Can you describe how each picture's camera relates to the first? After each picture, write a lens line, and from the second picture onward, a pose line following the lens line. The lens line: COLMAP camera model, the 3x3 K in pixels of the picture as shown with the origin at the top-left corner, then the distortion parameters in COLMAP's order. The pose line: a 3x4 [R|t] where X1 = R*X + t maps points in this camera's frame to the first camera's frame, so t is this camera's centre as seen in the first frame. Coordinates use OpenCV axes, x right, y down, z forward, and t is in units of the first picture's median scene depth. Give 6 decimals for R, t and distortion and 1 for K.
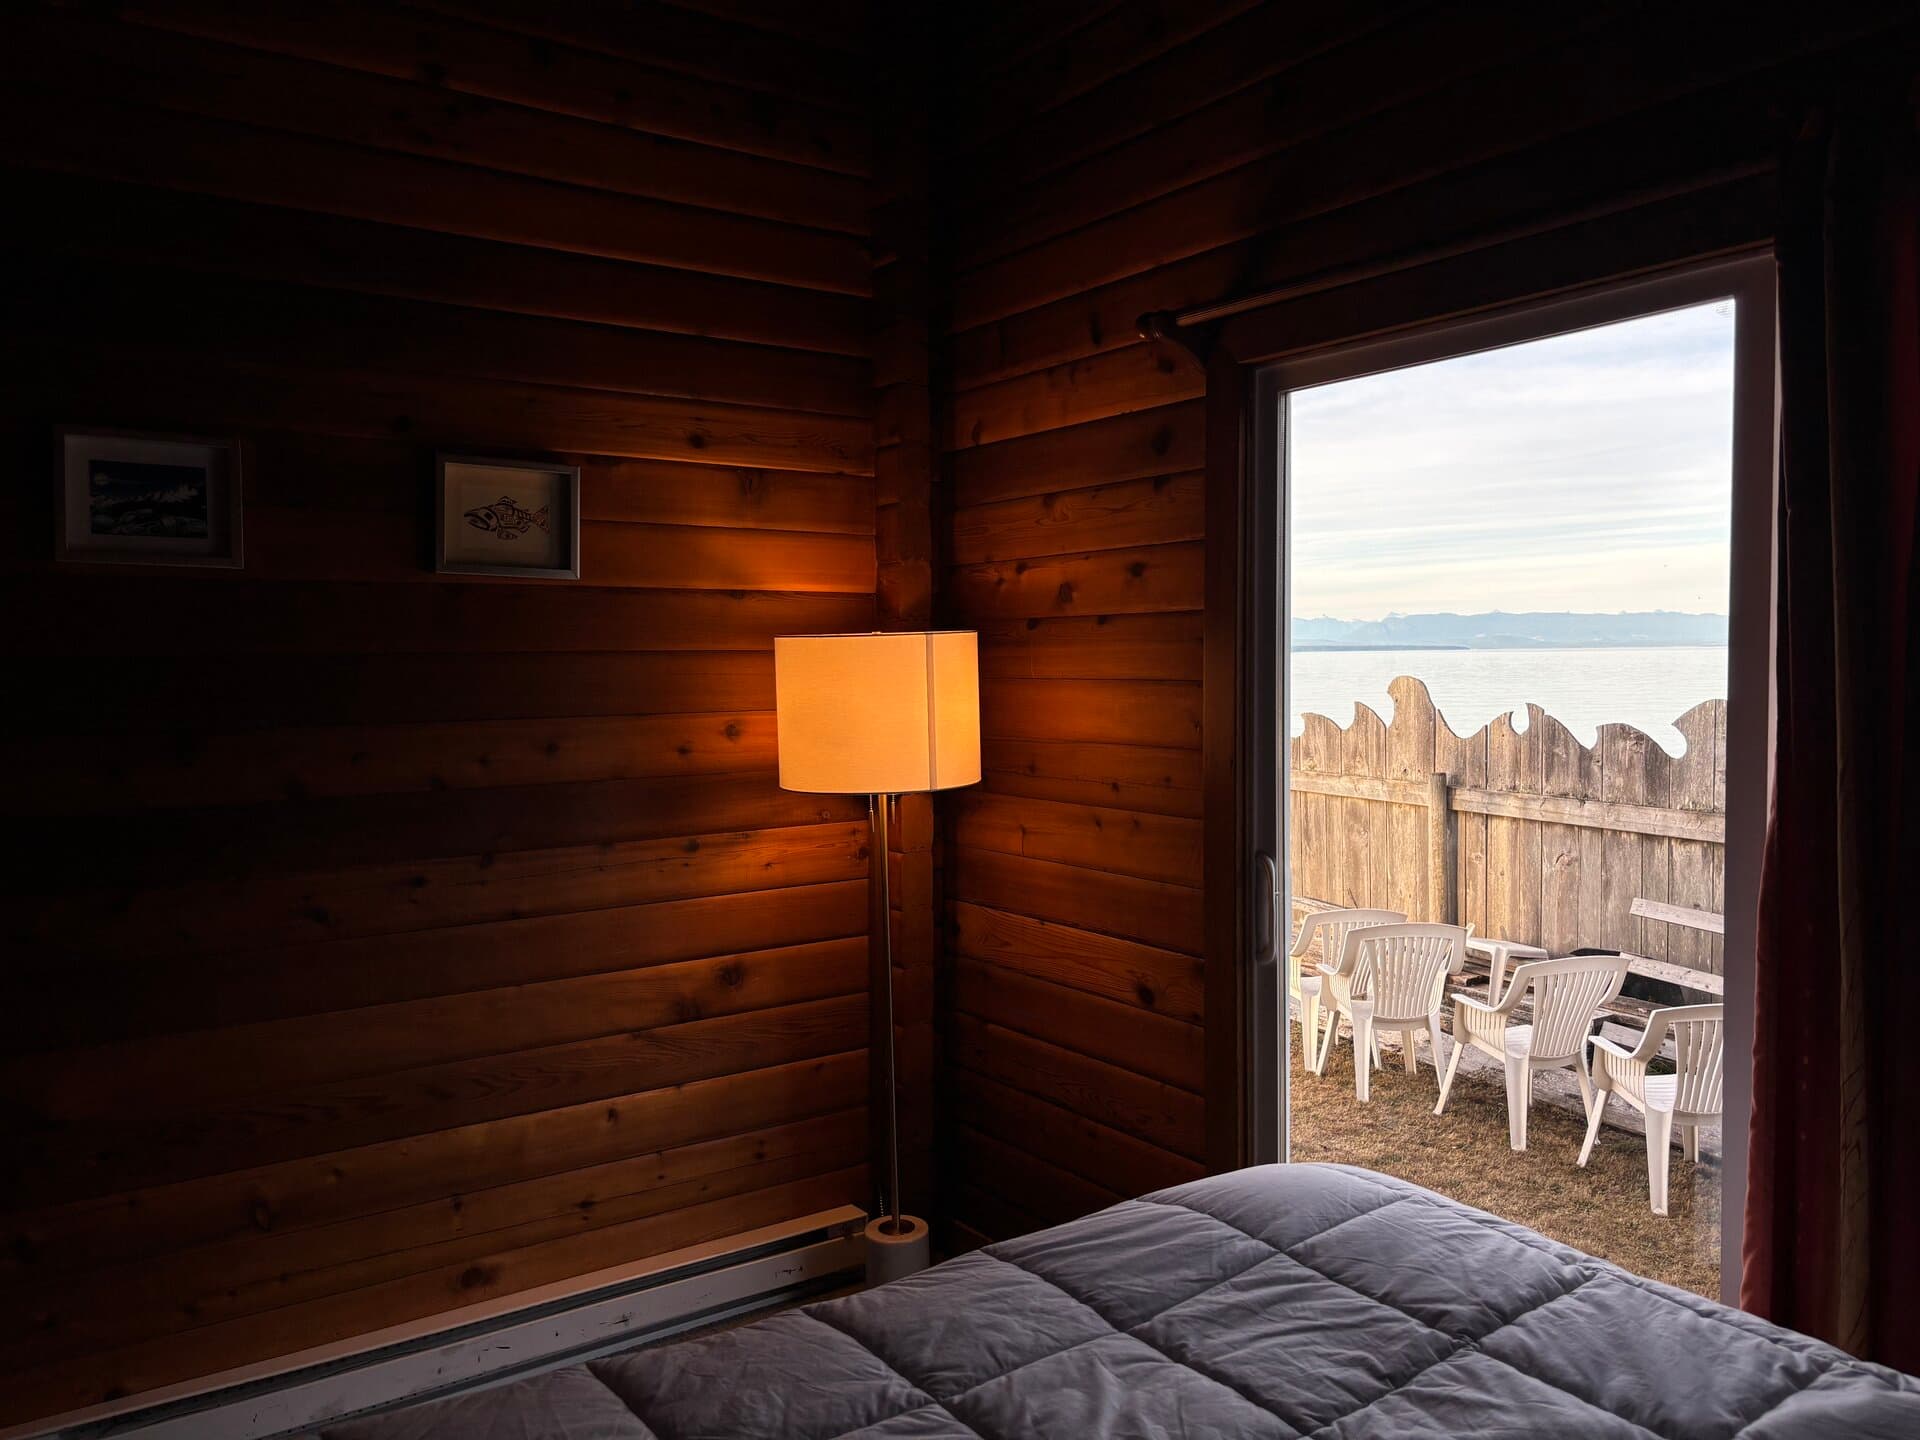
lens RADIAL K [[1452.0, 0, 950.3], [0, 1452.0, 721.8], [0, 0, 1]] dist [0.064112, -0.080569]
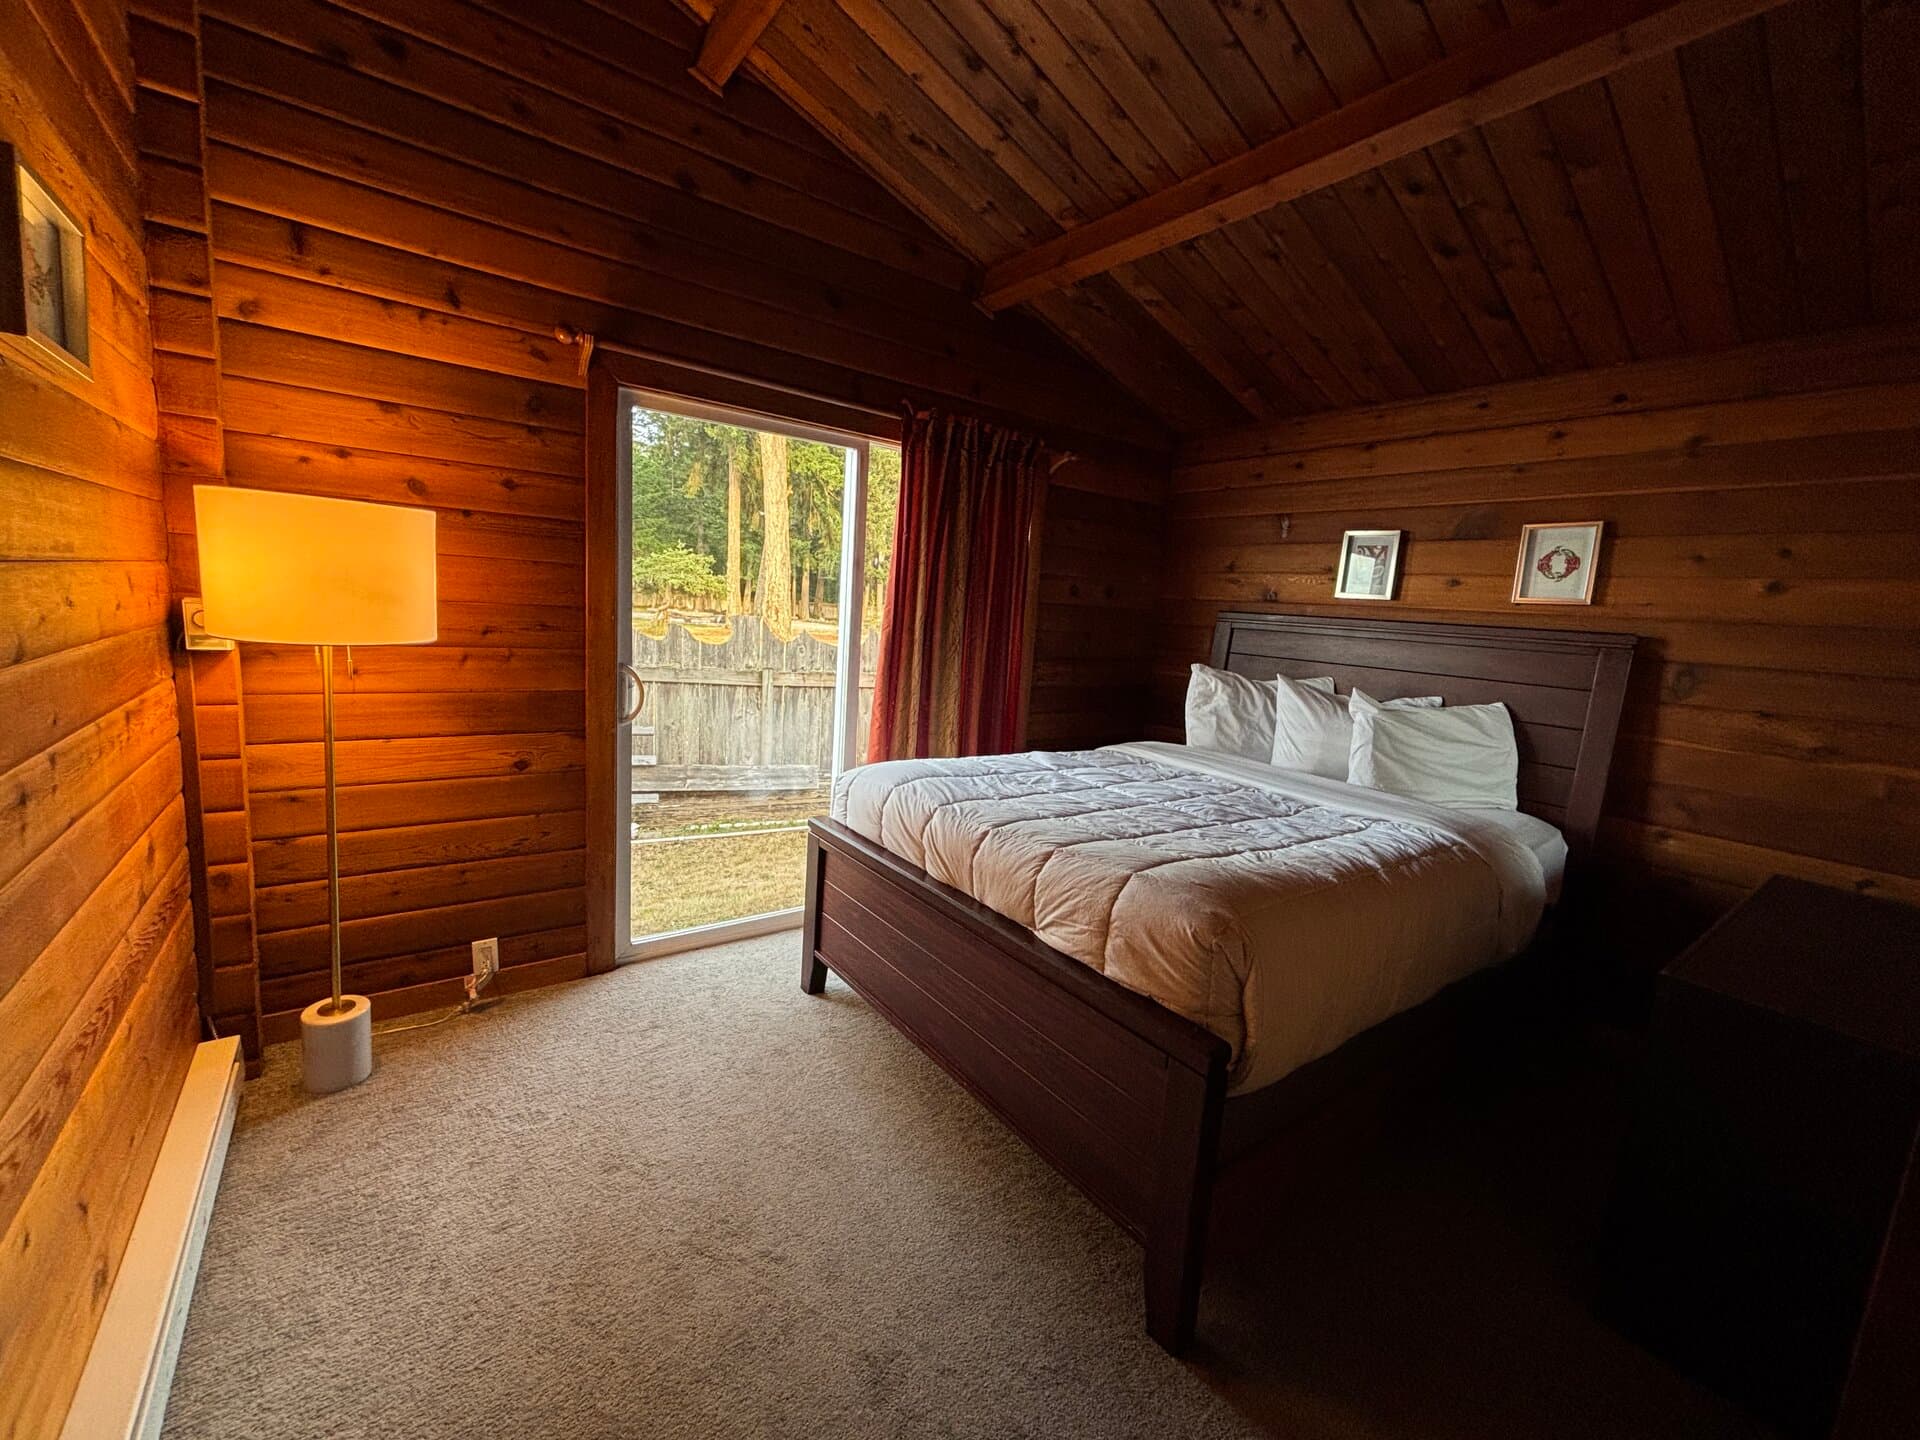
lens RADIAL K [[778.6, 0, 955.6], [0, 778.6, 717.4], [0, 0, 1]] dist [0.002709, 0.000758]
pose [[-0.049138, -0.135931, 0.989499, -0.679161], [-0.019740, 0.990634, 0.135106, 0.013447], [-0.998597, -0.012894, -0.051361, 0.551541]]
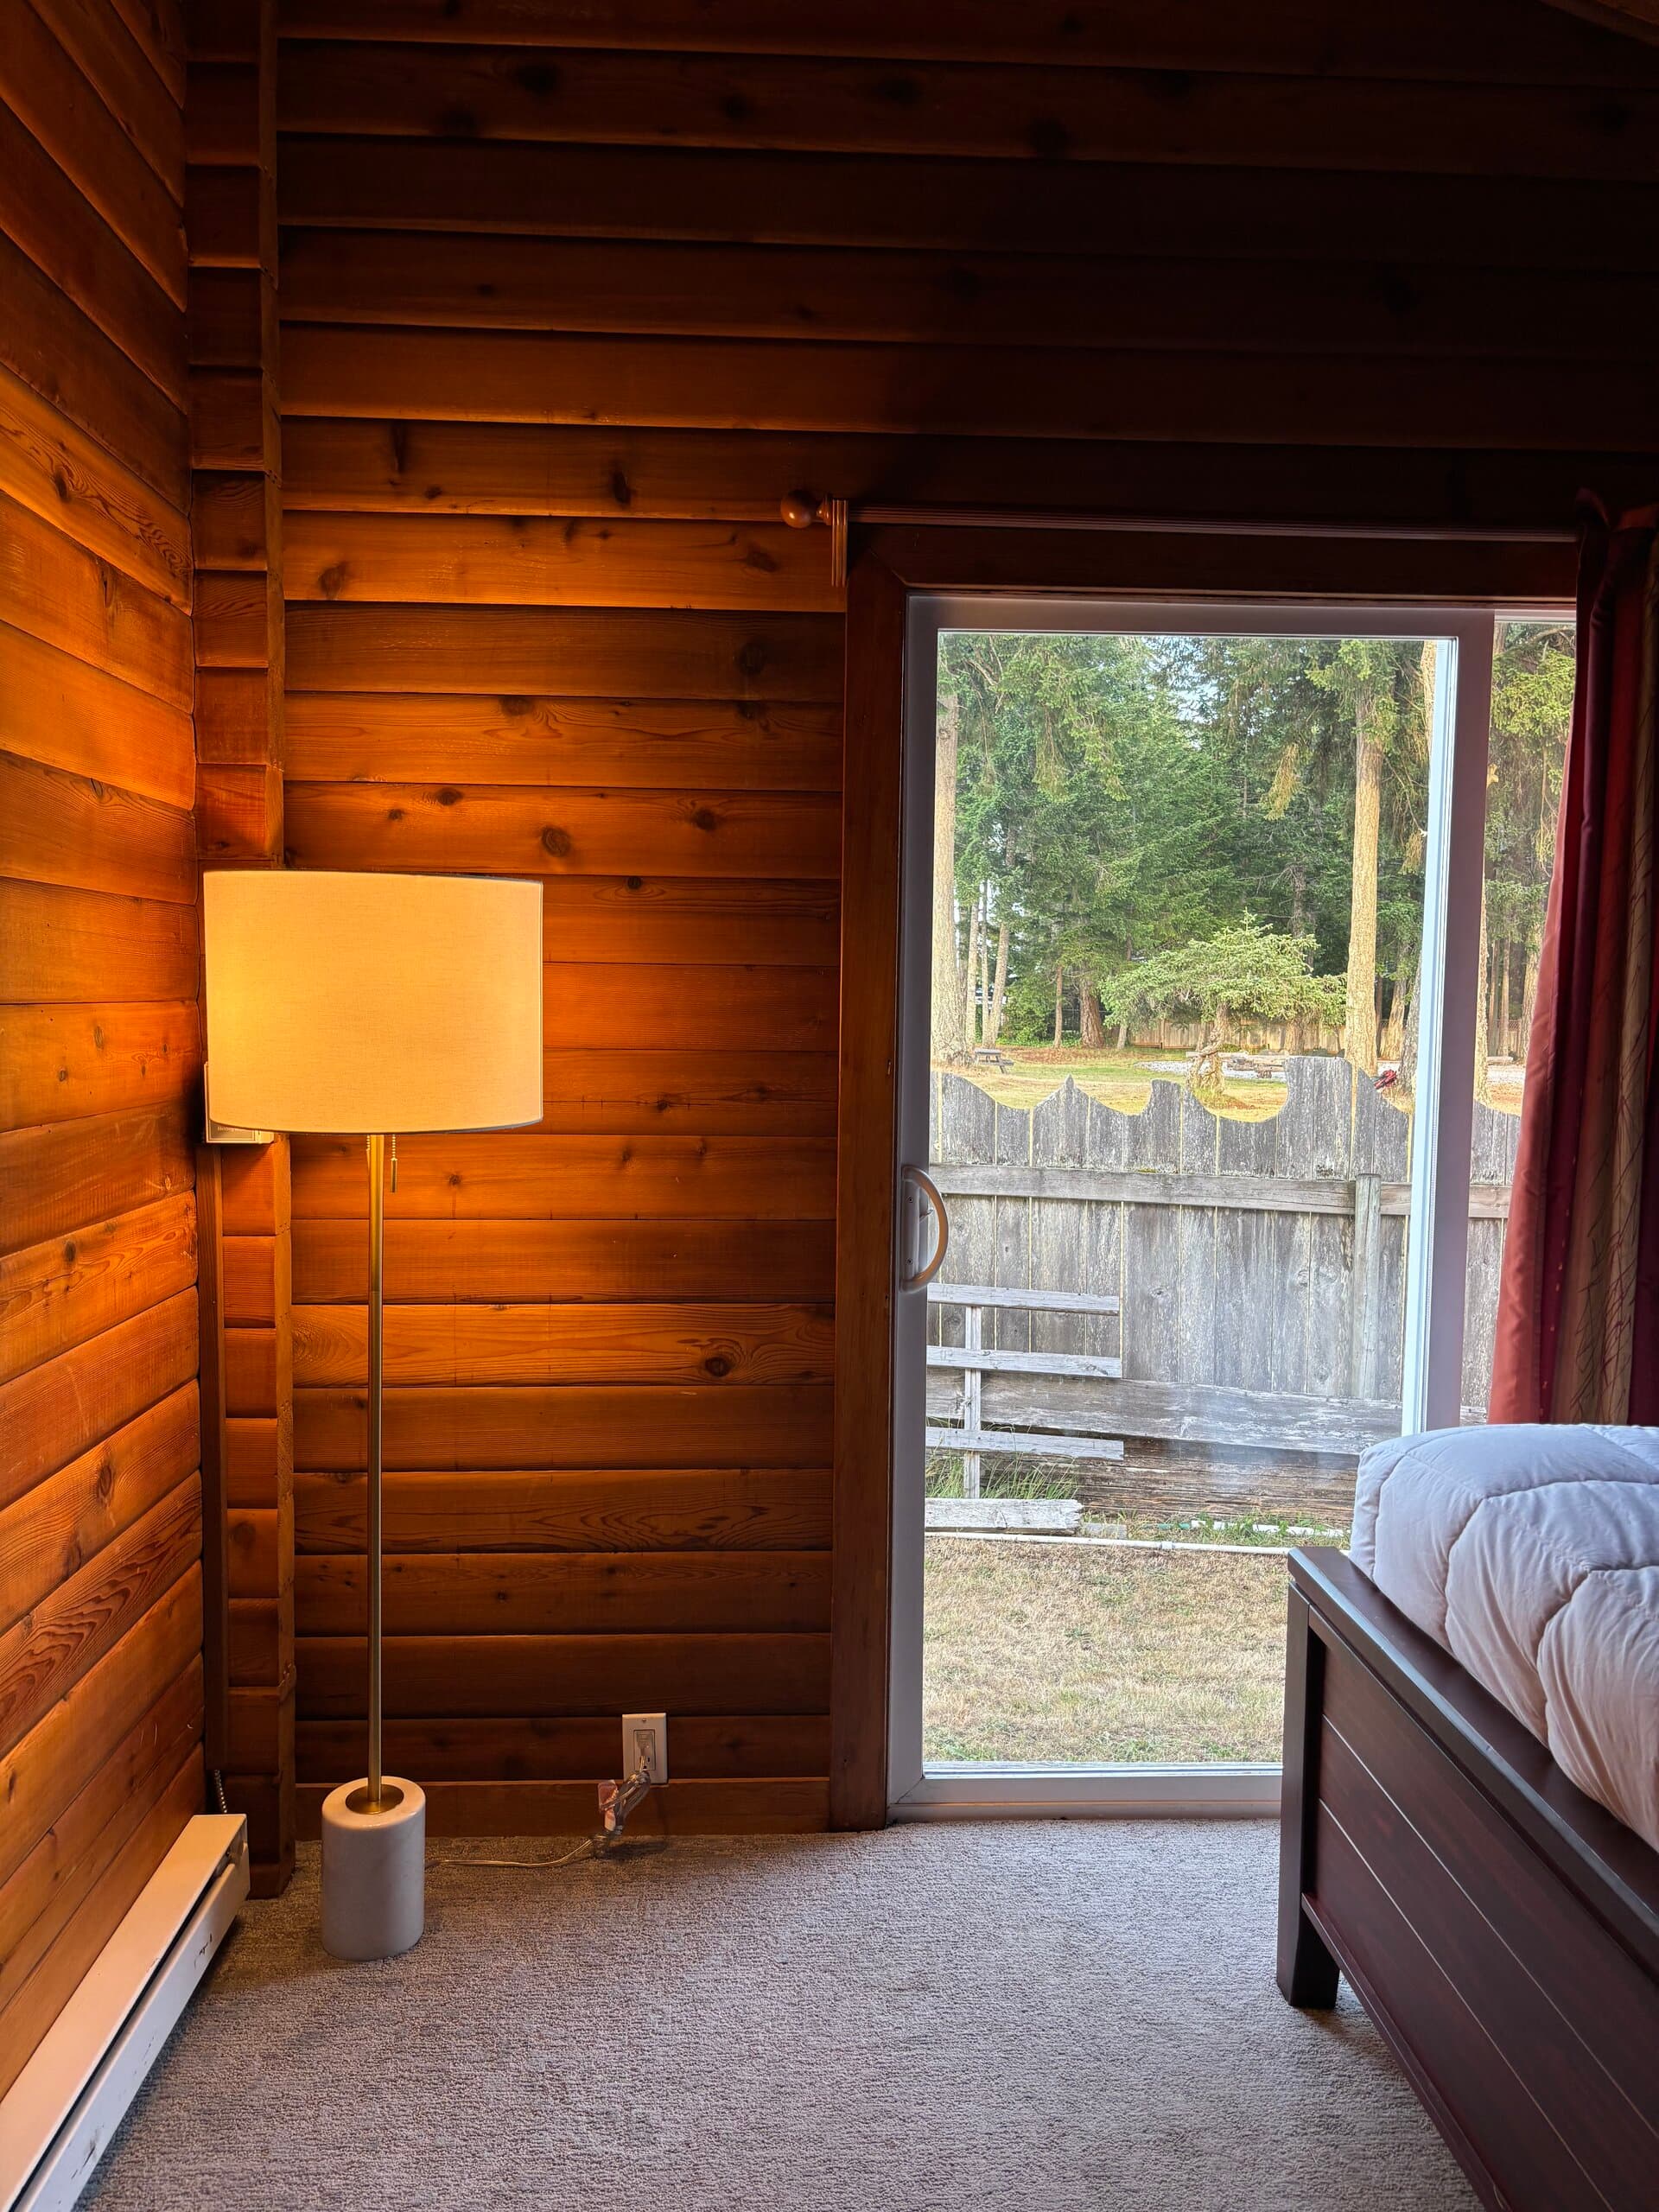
lens RADIAL K [[1672.8, 0, 826.6], [0, 1672.8, 1136.1], [0, 0, 1]] dist [0.064112, -0.080569]
pose [[0.516161, -0.053257, 0.854834, -0.573672], [0.021857, 0.998559, 0.049014, 0.018960], [-0.856213, -0.006615, 0.516581, 0.460846]]
